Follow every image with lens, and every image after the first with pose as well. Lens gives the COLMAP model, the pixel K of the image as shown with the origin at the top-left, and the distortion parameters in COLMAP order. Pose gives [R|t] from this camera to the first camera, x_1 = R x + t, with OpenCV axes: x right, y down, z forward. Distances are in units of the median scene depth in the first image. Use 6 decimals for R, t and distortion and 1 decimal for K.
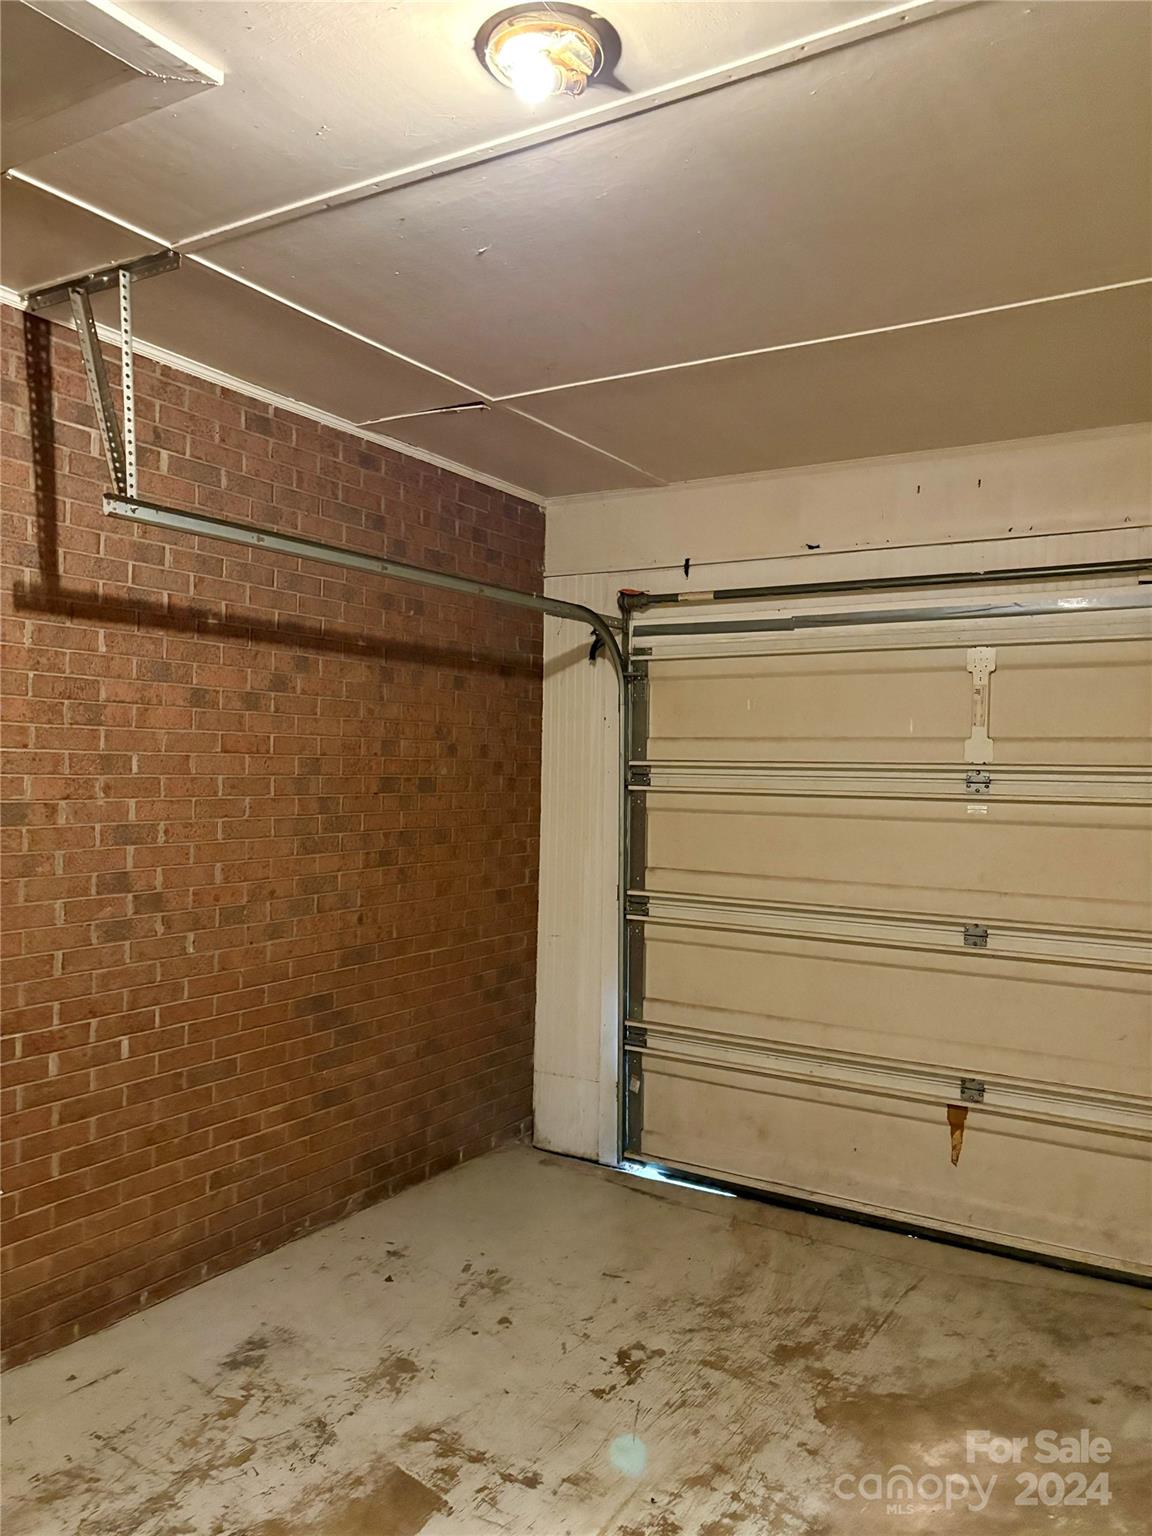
lens RADIAL K [[1158.2, 0, 584.4], [0, 1158.2, 767.9], [0, 0, 1]] dist [0.023031, -0.028323]
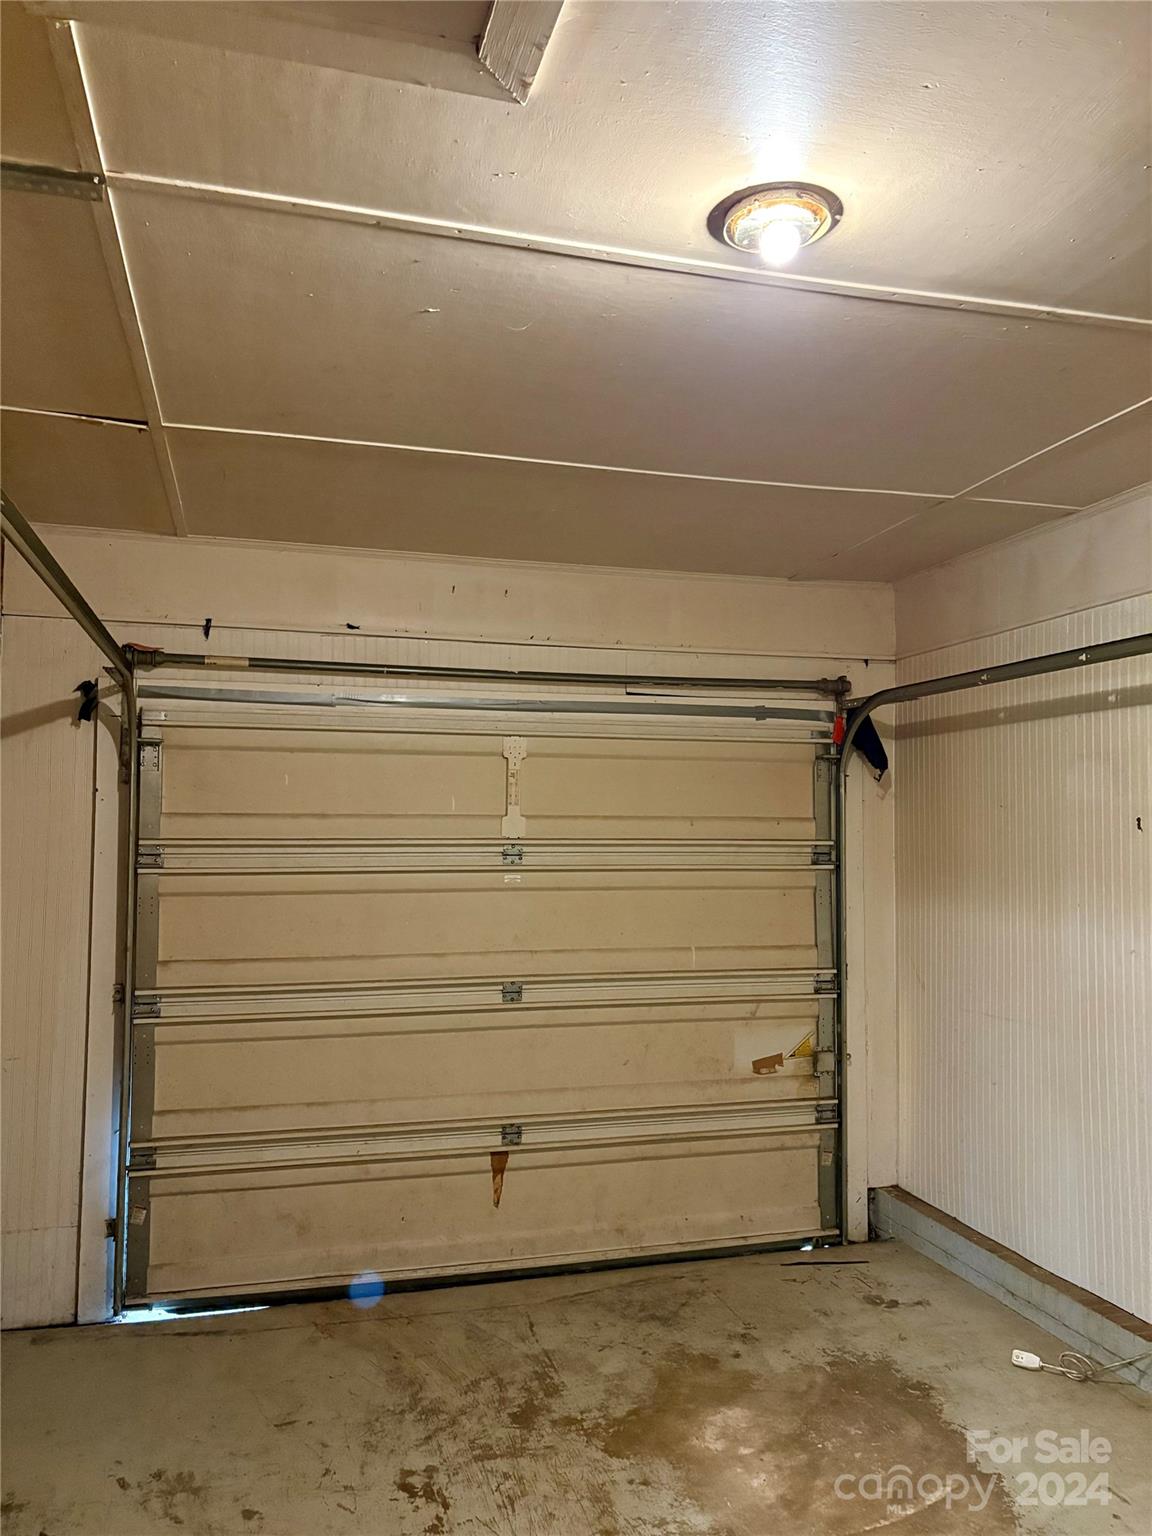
lens RADIAL K [[1158.2, 0, 582.0], [0, 1158.2, 766.0], [0, 0, 1]] dist [0.023031, -0.028323]
pose [[0.678752, 0.026124, 0.733903, -0.441500], [0.009171, 0.998988, -0.044042, -0.023635], [-0.734310, 0.036624, 0.677825, 0.186992]]
